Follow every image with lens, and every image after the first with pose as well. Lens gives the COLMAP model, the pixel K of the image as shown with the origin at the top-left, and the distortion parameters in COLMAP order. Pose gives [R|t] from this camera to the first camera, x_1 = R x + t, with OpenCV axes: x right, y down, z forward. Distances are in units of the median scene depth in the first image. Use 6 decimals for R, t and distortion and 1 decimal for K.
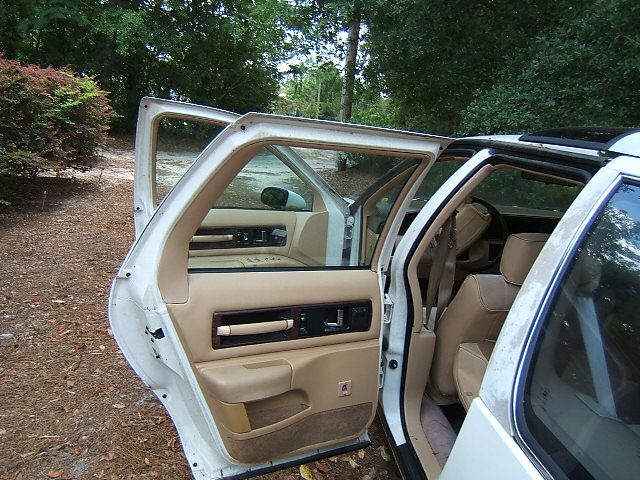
lens RADIAL K [[569.3, 0, 320.0], [0, 569.3, 240.0], [0, 0, 1]] dist [-0.015317, -0.020351]
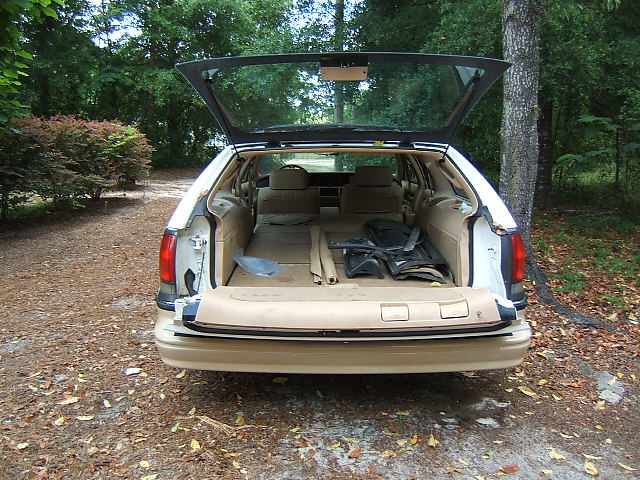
lens RADIAL K [[569.3, 0, 320.0], [0, 569.3, 240.0], [0, 0, 1]] dist [-0.015317, -0.020351]
pose [[0.992293, -0.078237, -0.096087, 0.257475], [0.073890, 0.996111, -0.047995, 0.149915], [0.099468, 0.040525, 0.994215, -0.524964]]
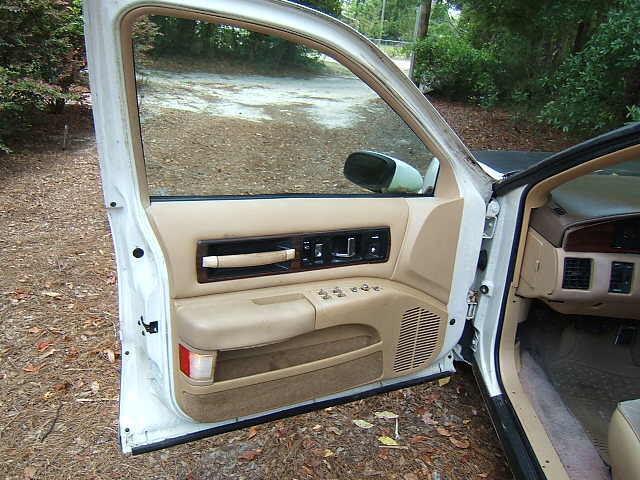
lens RADIAL K [[580.7, 0, 322.7], [0, 580.7, 232.2], [0, 0, 1]] dist [-0.011731, 0.002012]
pose [[0.995169, 0.029966, -0.093490, -0.034055], [-0.019298, 0.993408, 0.112997, -0.038449], [0.096260, -0.110647, 0.989187, 0.205752]]
